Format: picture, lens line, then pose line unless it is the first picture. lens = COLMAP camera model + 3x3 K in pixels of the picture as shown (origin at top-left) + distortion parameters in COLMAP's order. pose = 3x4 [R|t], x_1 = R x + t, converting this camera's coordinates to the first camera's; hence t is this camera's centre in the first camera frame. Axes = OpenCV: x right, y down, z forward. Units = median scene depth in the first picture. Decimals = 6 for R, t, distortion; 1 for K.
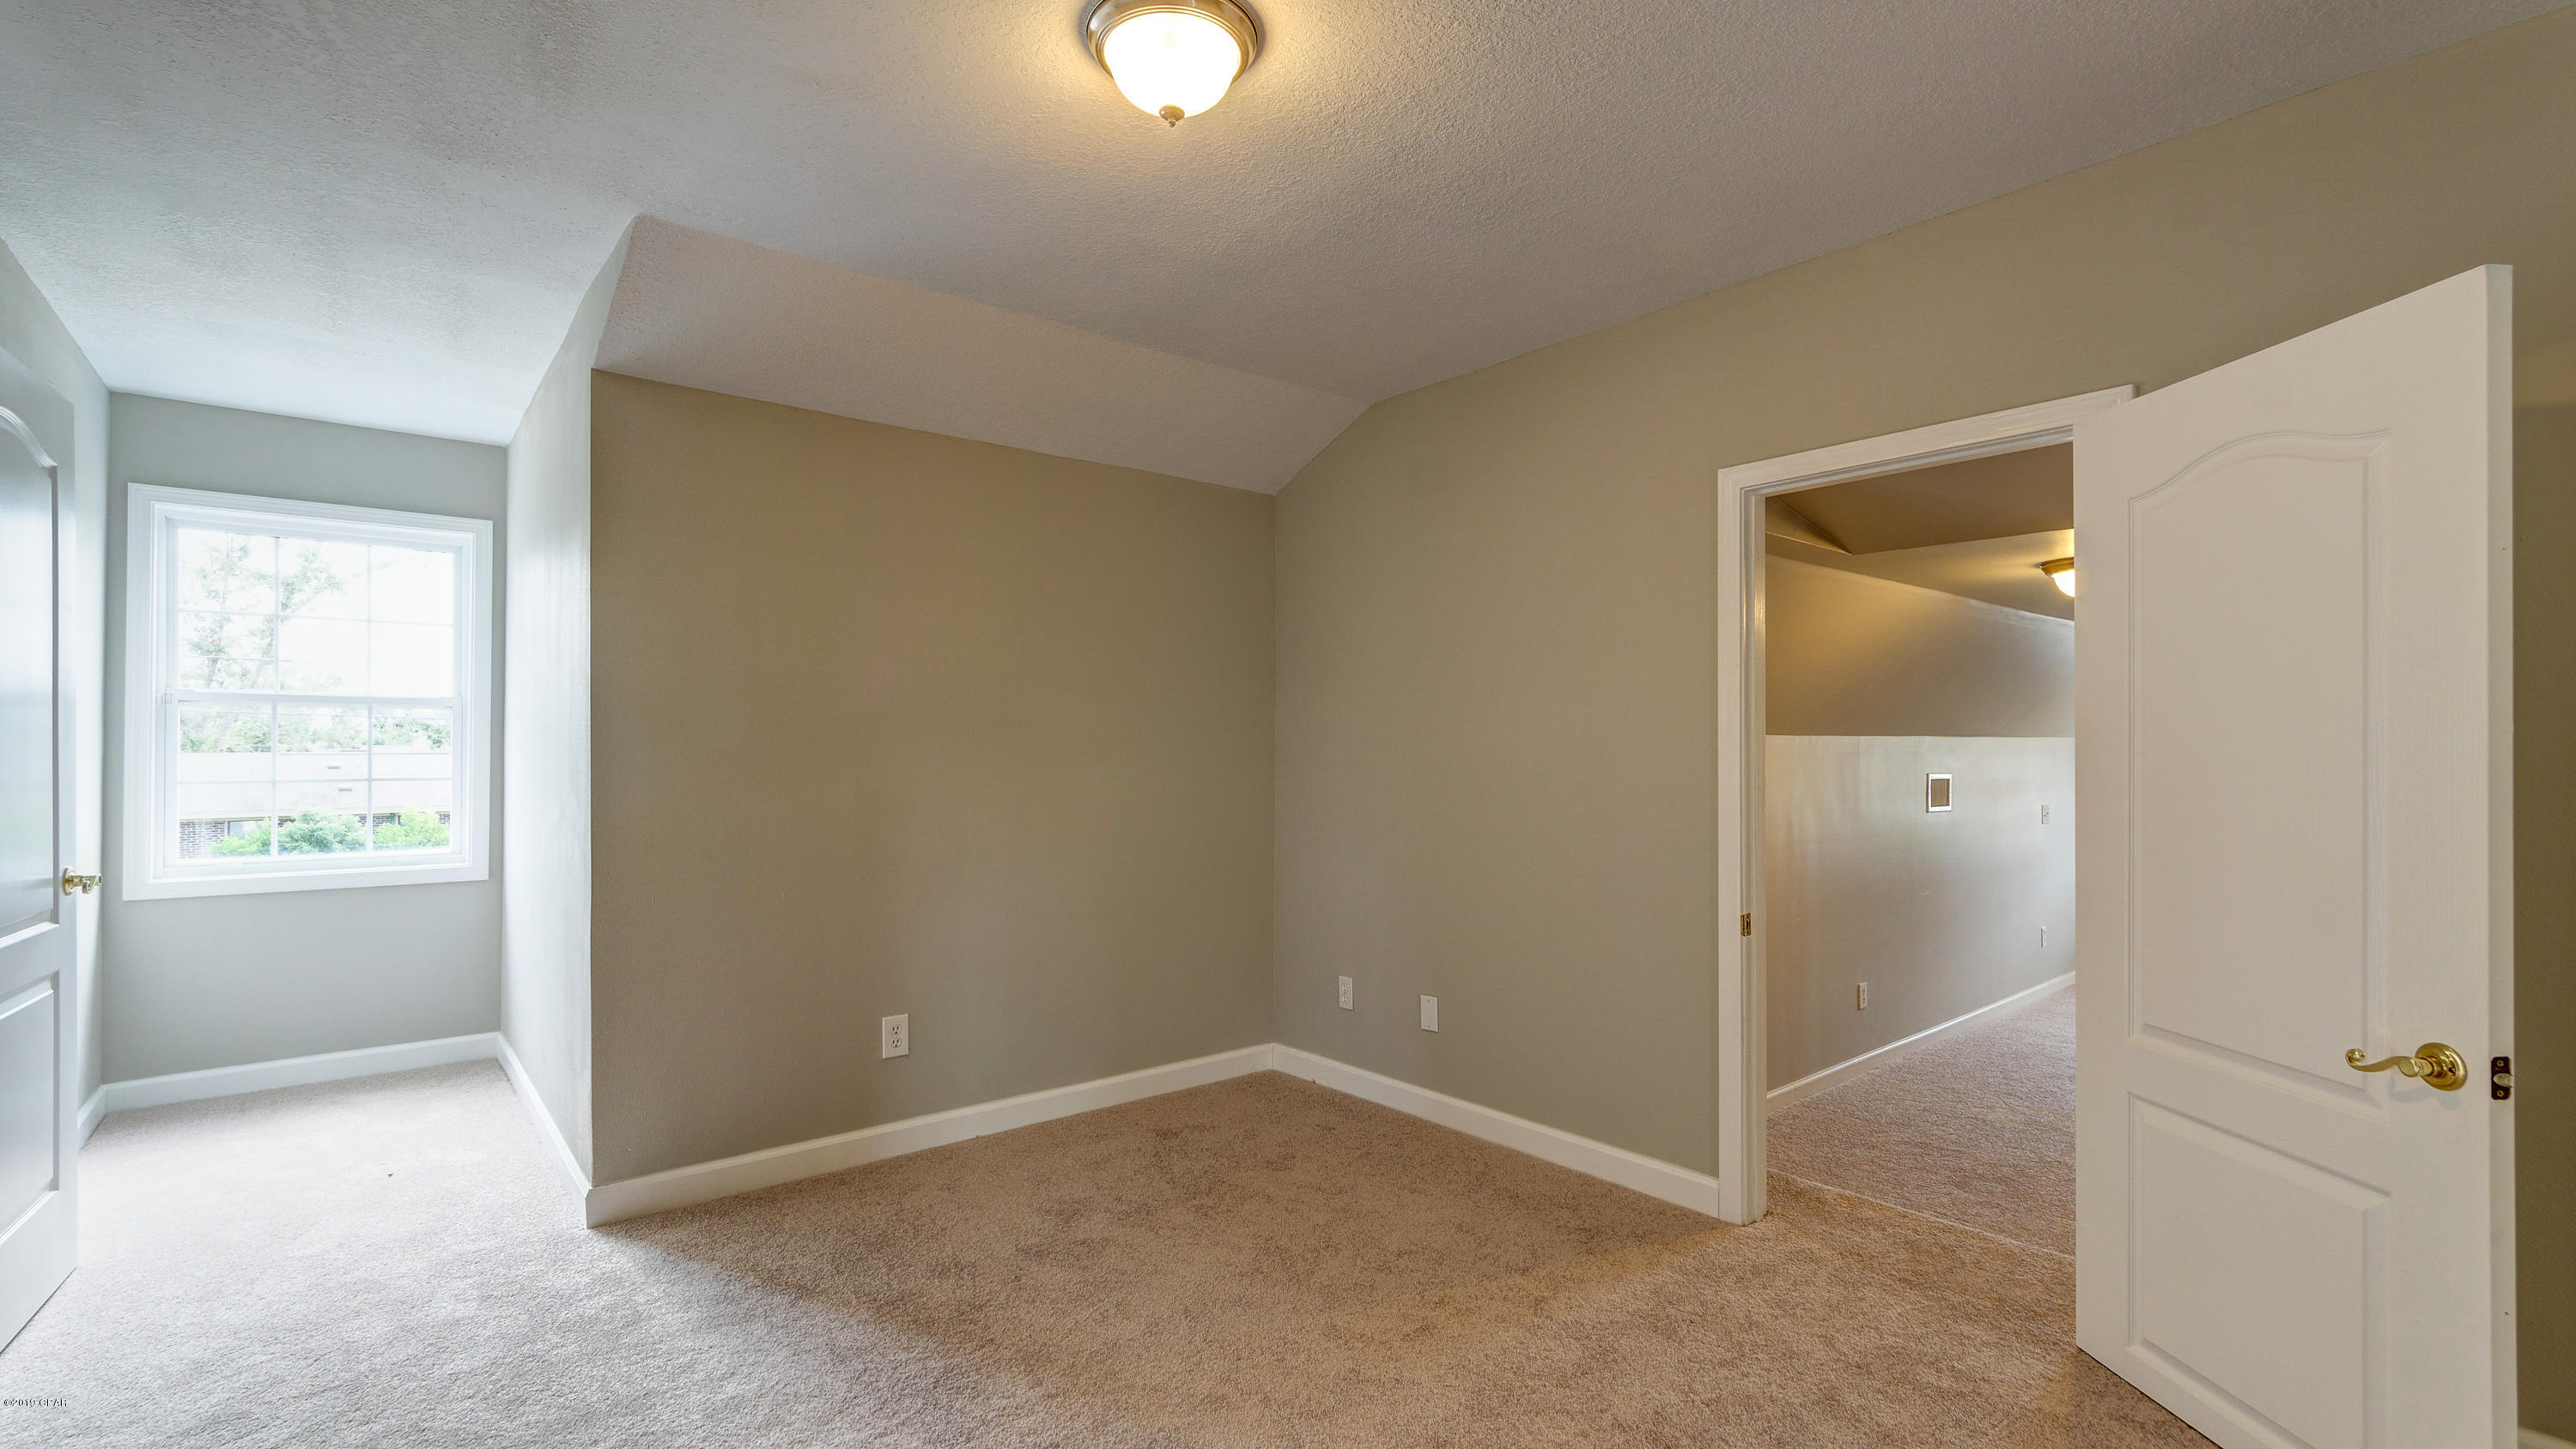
lens RADIAL K [[1136.2, 0, 1286.9], [0, 1136.2, 730.5], [0, 0, 1]] dist [0.000807, 0.000425]
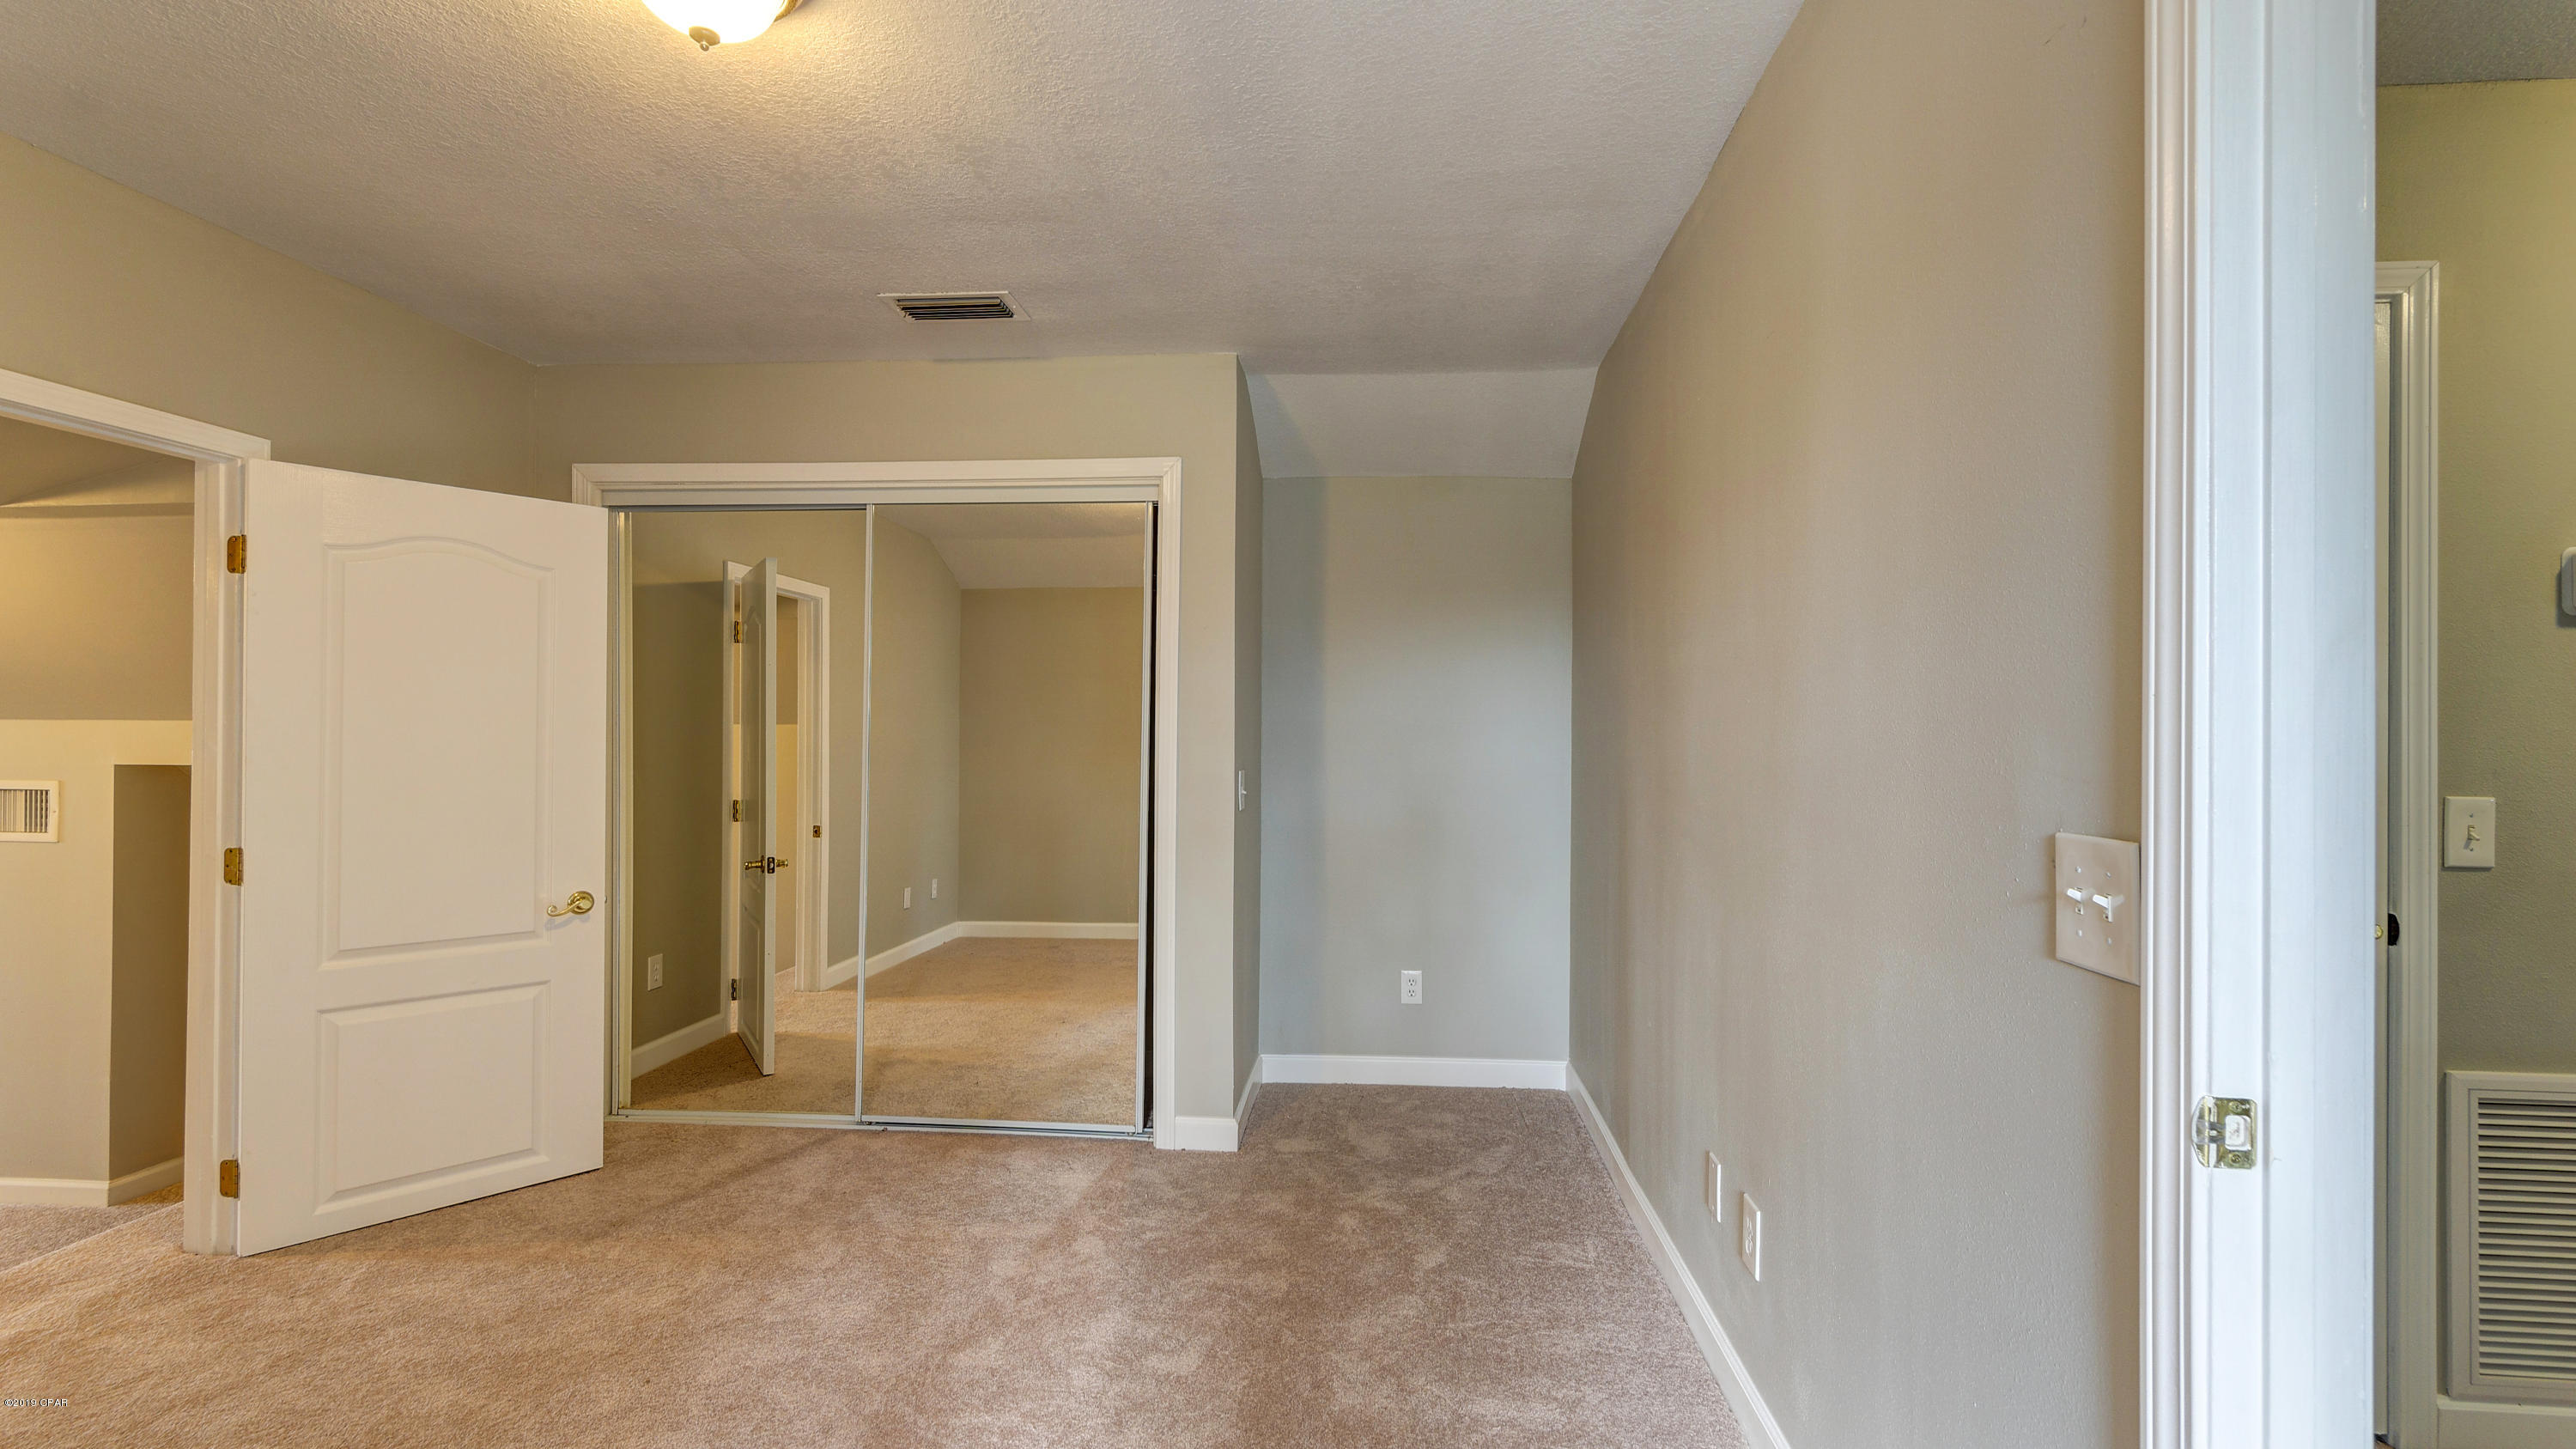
lens RADIAL K [[1136.5, 0, 1286.9], [0, 1136.5, 730.6], [0, 0, 1]] dist [0.000807, 0.000425]
pose [[-0.710367, 0.001408, 0.703830, -0.375717], [-0.014677, 0.999751, -0.016813, 0.003369], [-0.703678, -0.022273, -0.710169, 0.464918]]
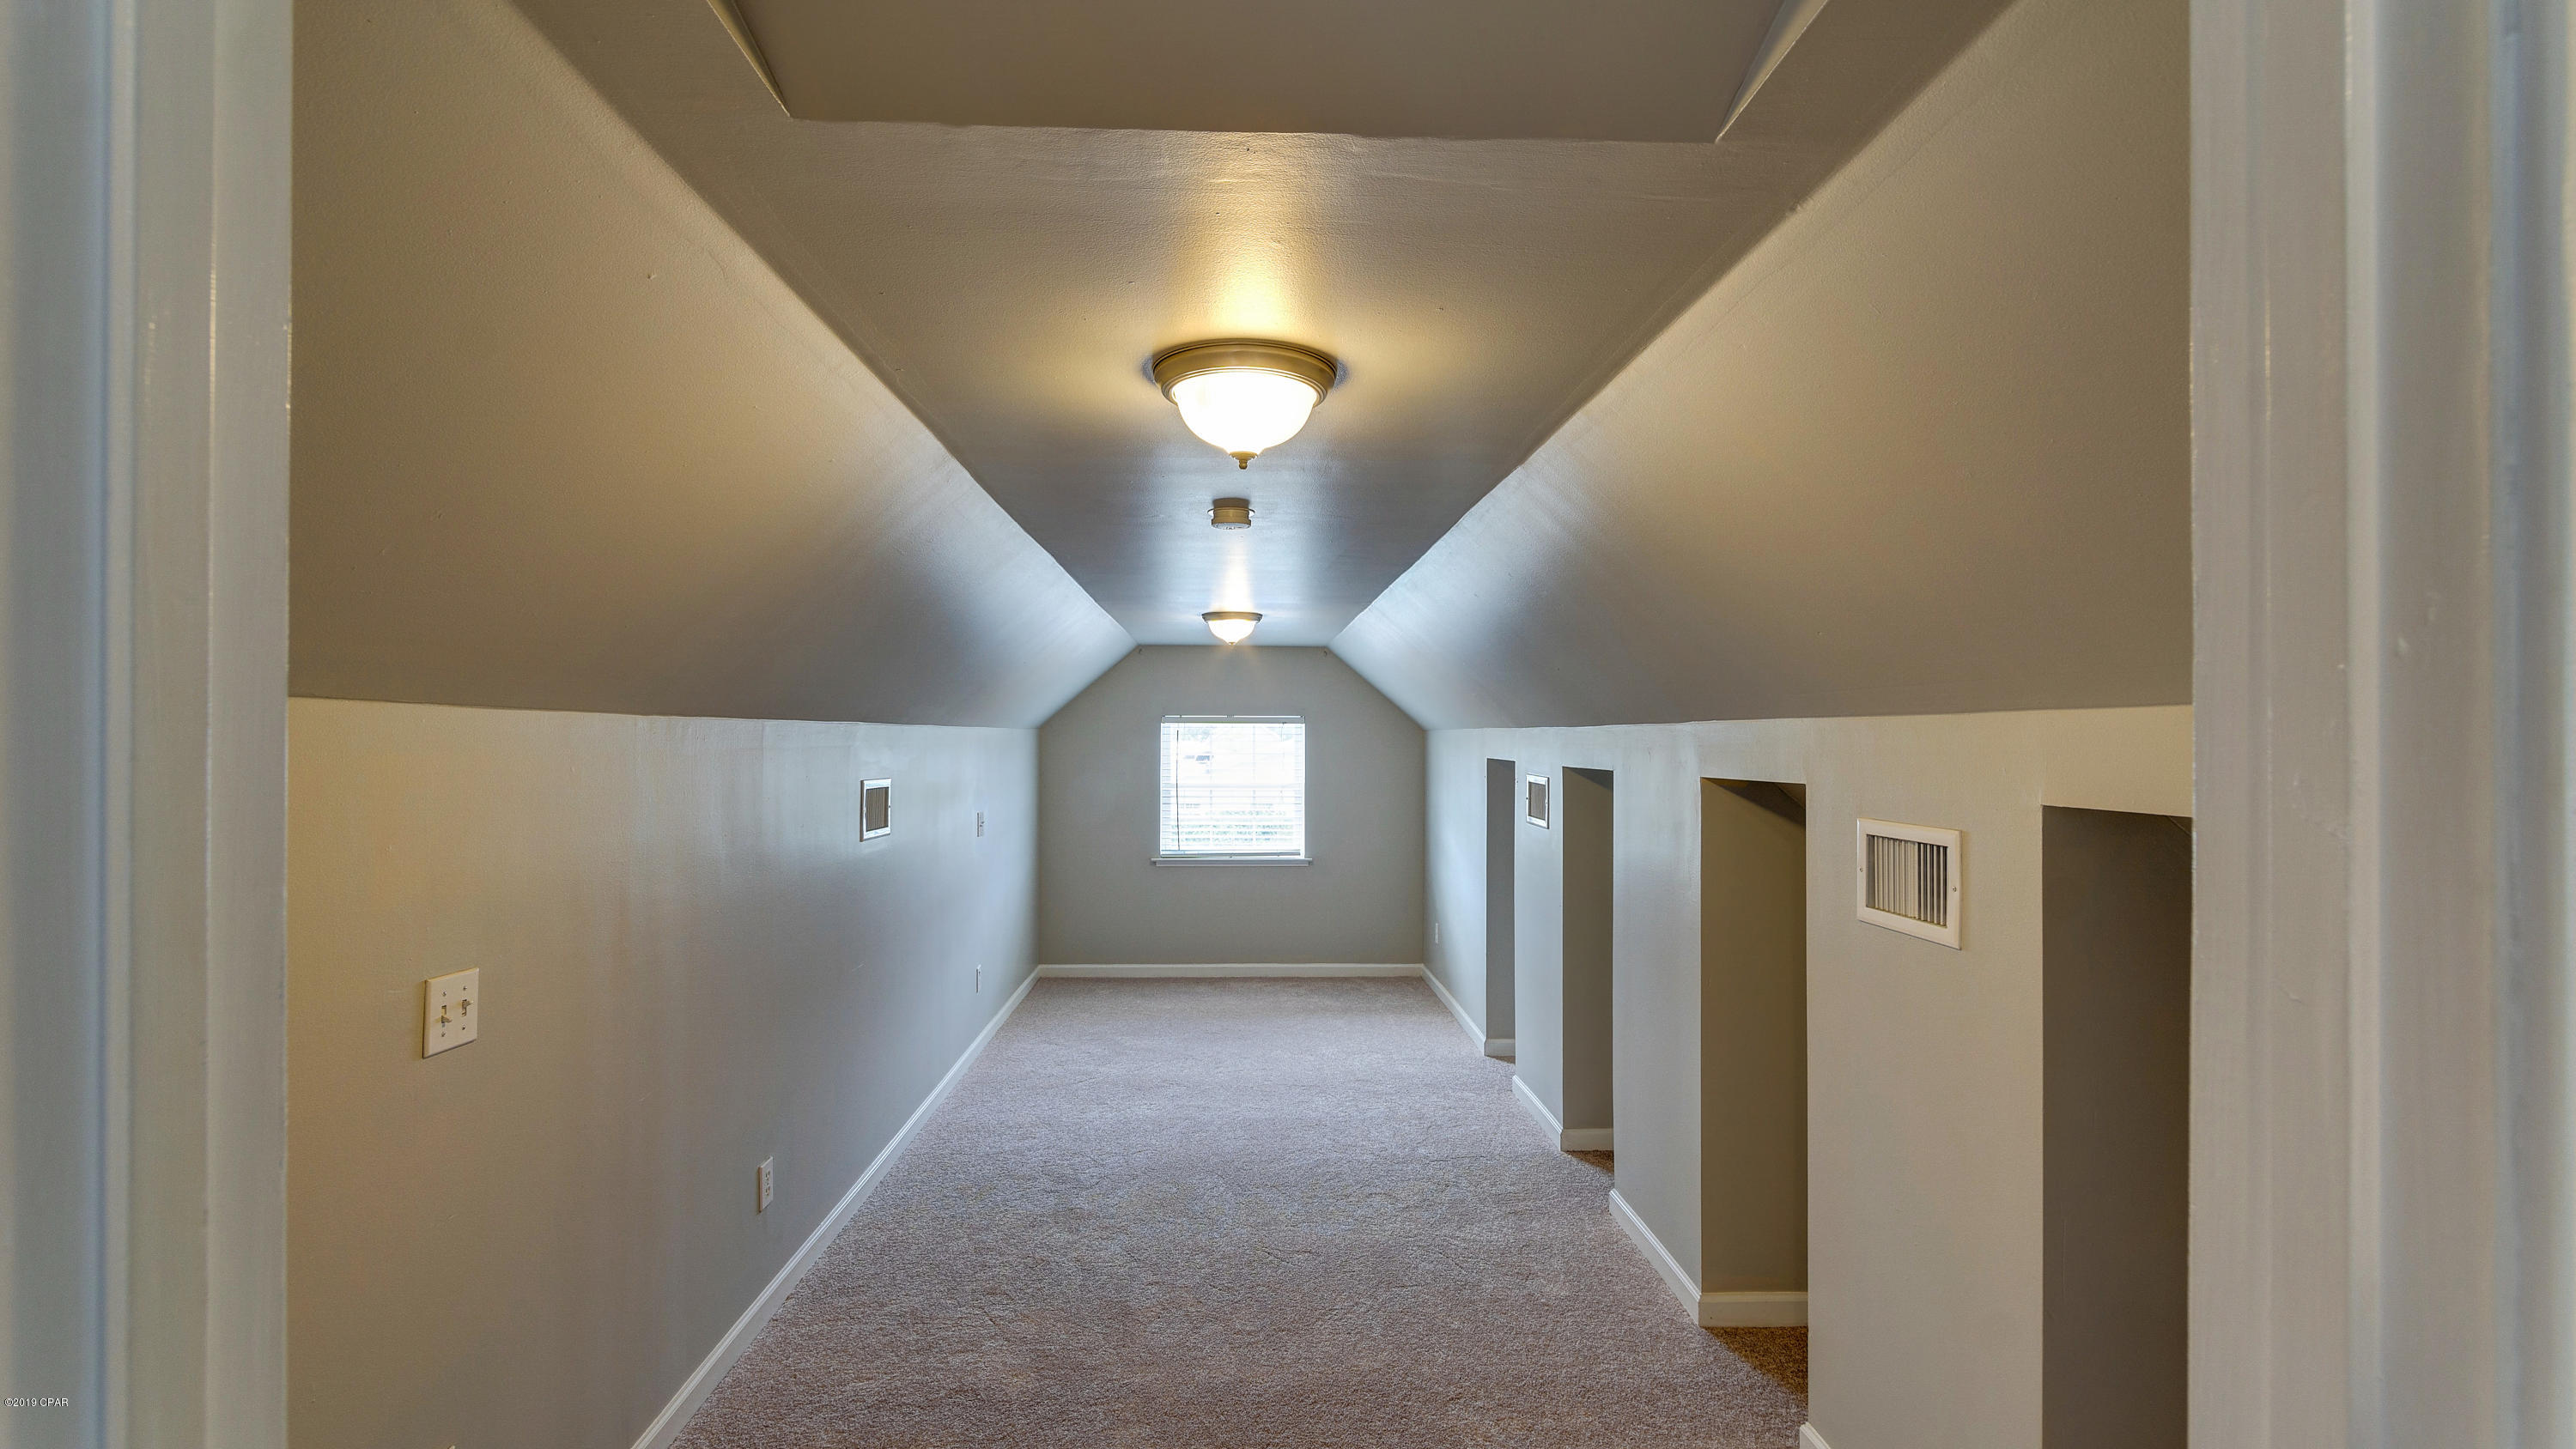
lens RADIAL K [[1136.2, 0, 1286.9], [0, 1136.2, 730.5], [0, 0, 1]] dist [0.000807, 0.000425]
pose [[0.610330, 0.008466, 0.792102, 0.213254], [-0.017110, 0.999850, 0.002497, 0.004243], [-0.791963, -0.015077, 0.610383, 0.448332]]
